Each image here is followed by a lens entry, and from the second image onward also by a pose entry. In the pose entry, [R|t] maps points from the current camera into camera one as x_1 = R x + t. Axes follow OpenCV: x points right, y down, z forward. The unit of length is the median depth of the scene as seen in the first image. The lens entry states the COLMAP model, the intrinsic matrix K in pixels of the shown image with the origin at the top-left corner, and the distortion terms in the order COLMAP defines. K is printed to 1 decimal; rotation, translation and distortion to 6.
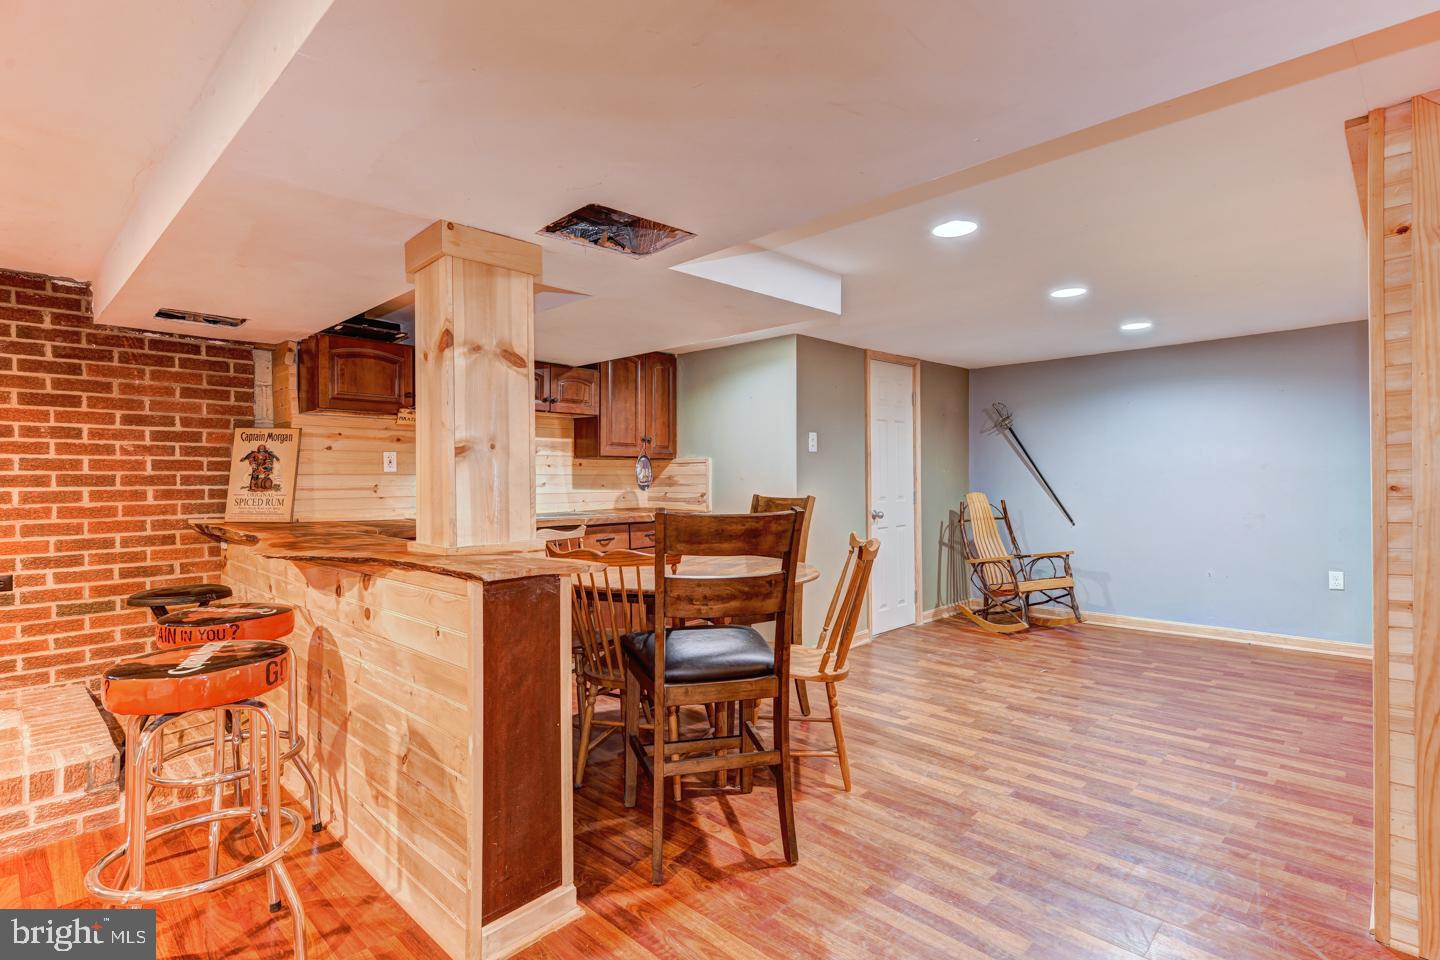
lens RADIAL K [[707.7, 0, 716.6], [0, 707.7, 477.6], [0, 0, 1]] dist [0.019324, 0.001109]
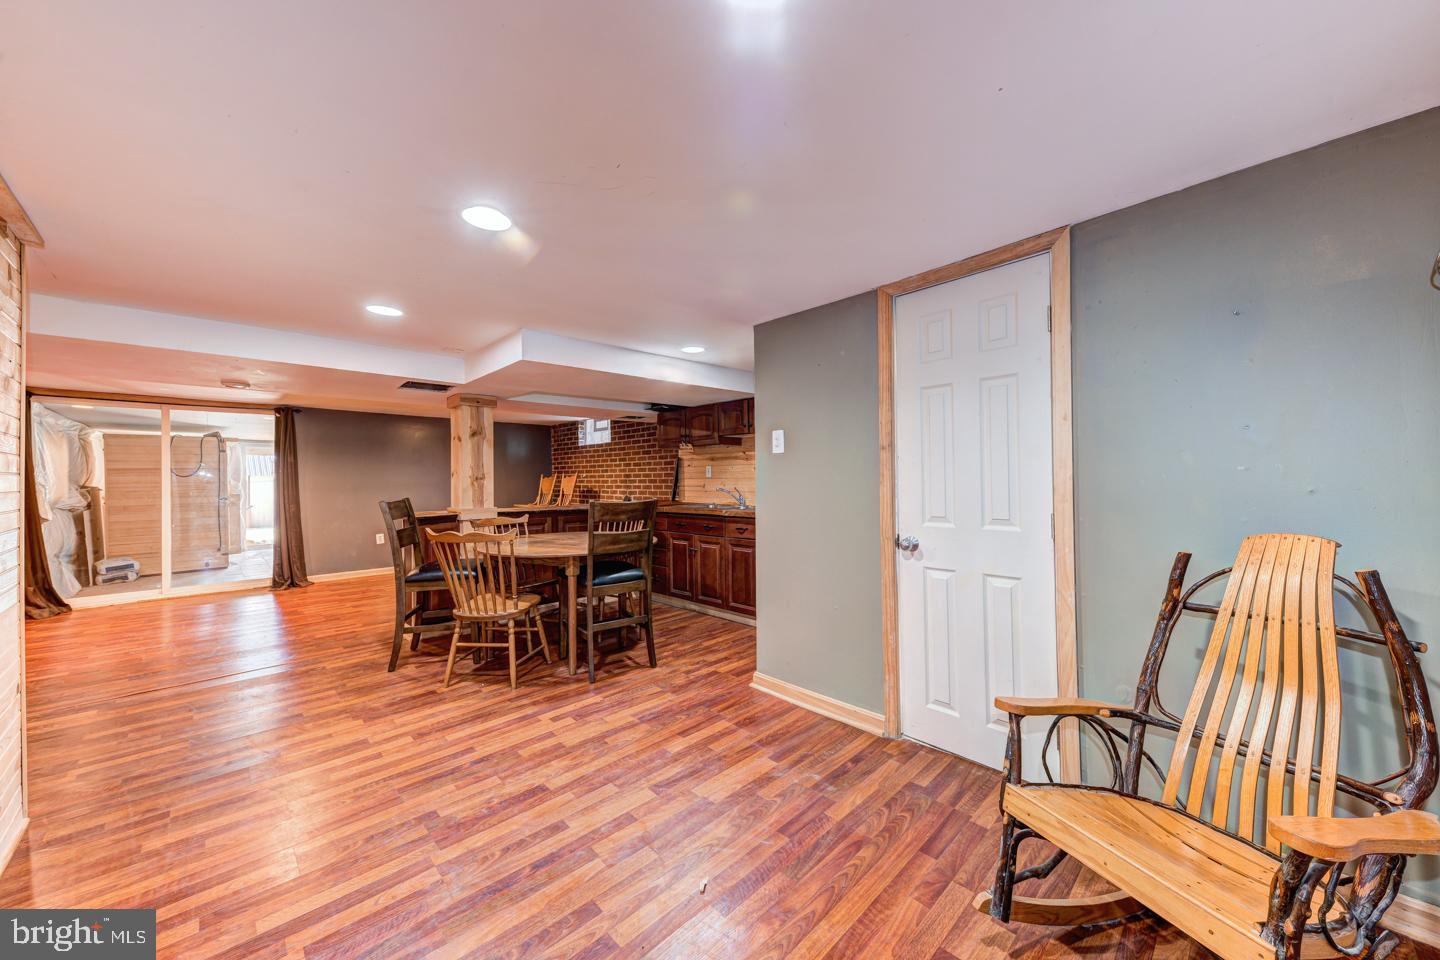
lens RADIAL K [[504.9, 0, 715.9], [0, 504.9, 477.9], [0, 0, 1]] dist [0.012962, -0.001856]
pose [[-0.014894, 0.005016, -0.999877, 0.985582], [0.012913, 0.999905, 0.004823, -0.013138], [0.999806, -0.012839, -0.014957, 1.236846]]
